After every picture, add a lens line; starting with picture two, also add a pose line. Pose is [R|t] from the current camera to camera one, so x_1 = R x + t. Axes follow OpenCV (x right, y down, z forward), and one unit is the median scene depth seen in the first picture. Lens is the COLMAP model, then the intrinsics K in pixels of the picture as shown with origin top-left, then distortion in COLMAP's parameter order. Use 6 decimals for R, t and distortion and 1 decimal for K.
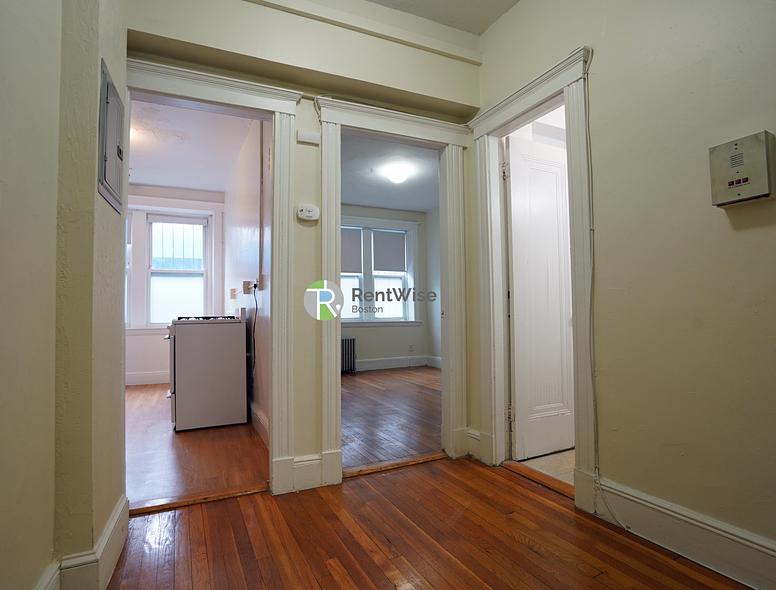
lens RADIAL K [[435.3, 0, 388.0], [0, 435.3, 295.0], [0, 0, 1]] dist [-0.060787, 0.028311]
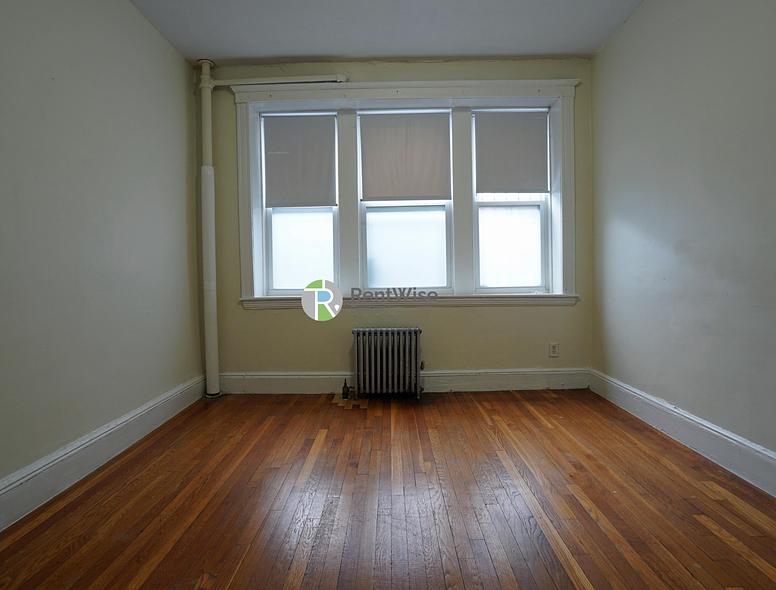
lens RADIAL K [[435.3, 0, 388.0], [0, 435.3, 295.0], [0, 0, 1]] dist [-0.060787, 0.028311]
pose [[0.883393, 0.020330, -0.468192, 0.112988], [0.021560, 0.996238, 0.083940, 0.016903], [0.468137, -0.084246, 0.879631, 0.501181]]
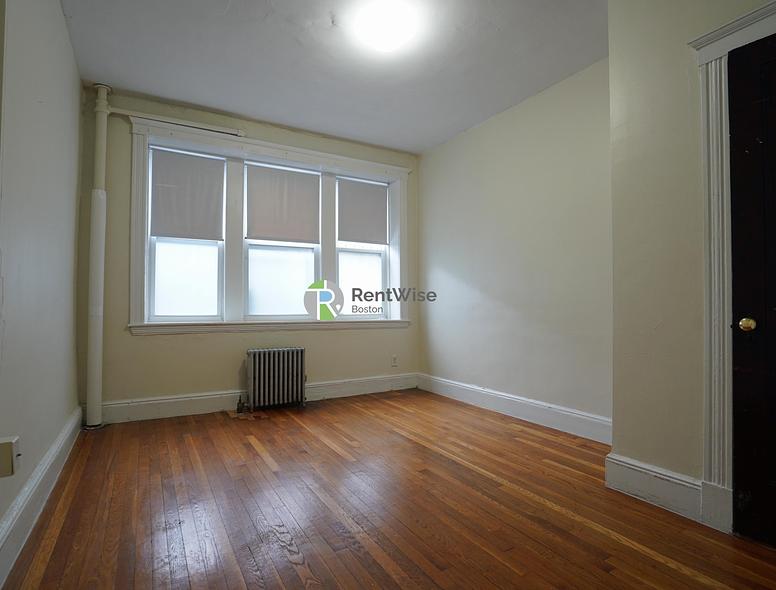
lens RADIAL K [[435.3, 0, 388.0], [0, 435.3, 295.0], [0, 0, 1]] dist [-0.060787, 0.028311]
pose [[0.997284, 0.016486, 0.071784, -0.004173], [-0.017787, 0.999688, 0.017532, 0.011128], [-0.071473, -0.018761, 0.997266, 0.353652]]
